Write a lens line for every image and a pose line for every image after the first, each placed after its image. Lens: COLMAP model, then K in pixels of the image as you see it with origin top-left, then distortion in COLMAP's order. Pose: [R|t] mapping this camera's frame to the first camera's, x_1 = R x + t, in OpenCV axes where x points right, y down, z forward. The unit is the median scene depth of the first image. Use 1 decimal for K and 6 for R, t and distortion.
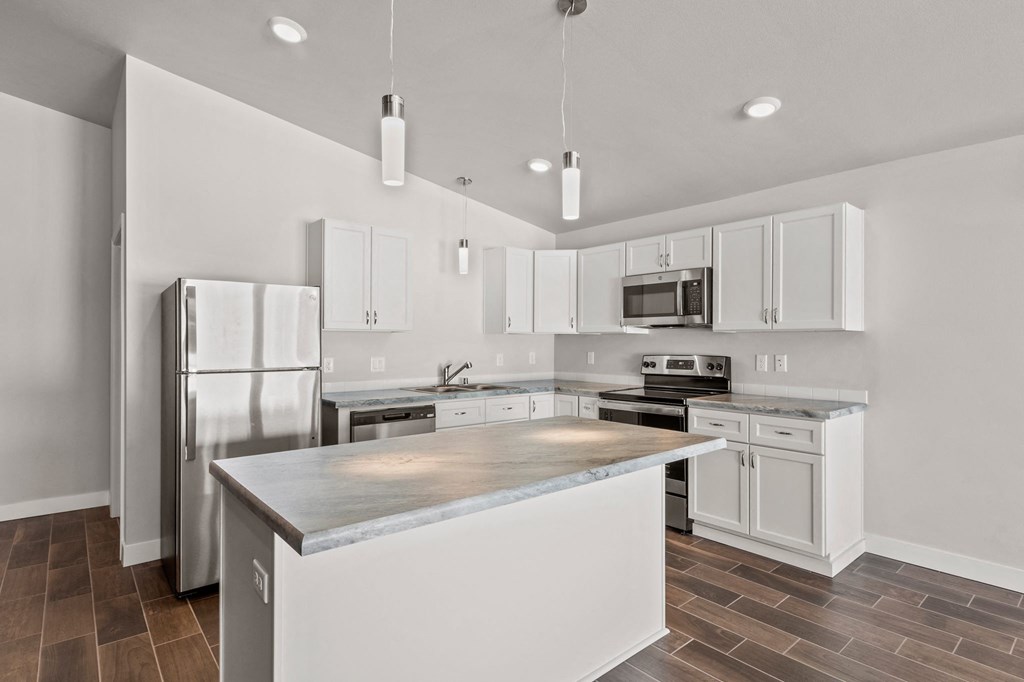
lens RADIAL K [[513.6, 0, 505.0], [0, 513.6, 346.5], [0, 0, 1]] dist [0.004493, 0.000342]
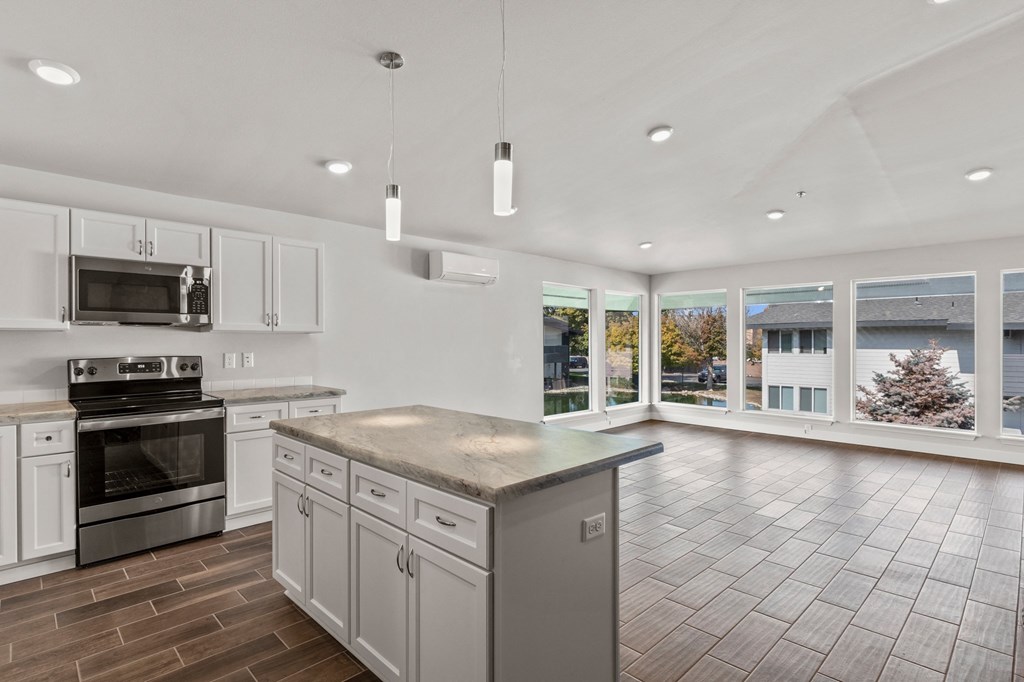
lens RADIAL K [[513.6, 0, 505.7], [0, 513.6, 343.1], [0, 0, 1]] dist [0.004493, 0.000342]
pose [[-0.063847, -0.000571, 0.997960, -0.646395], [0.011177, 0.999937, 0.001287, -0.000990], [-0.997897, 0.011237, -0.063837, 0.485949]]
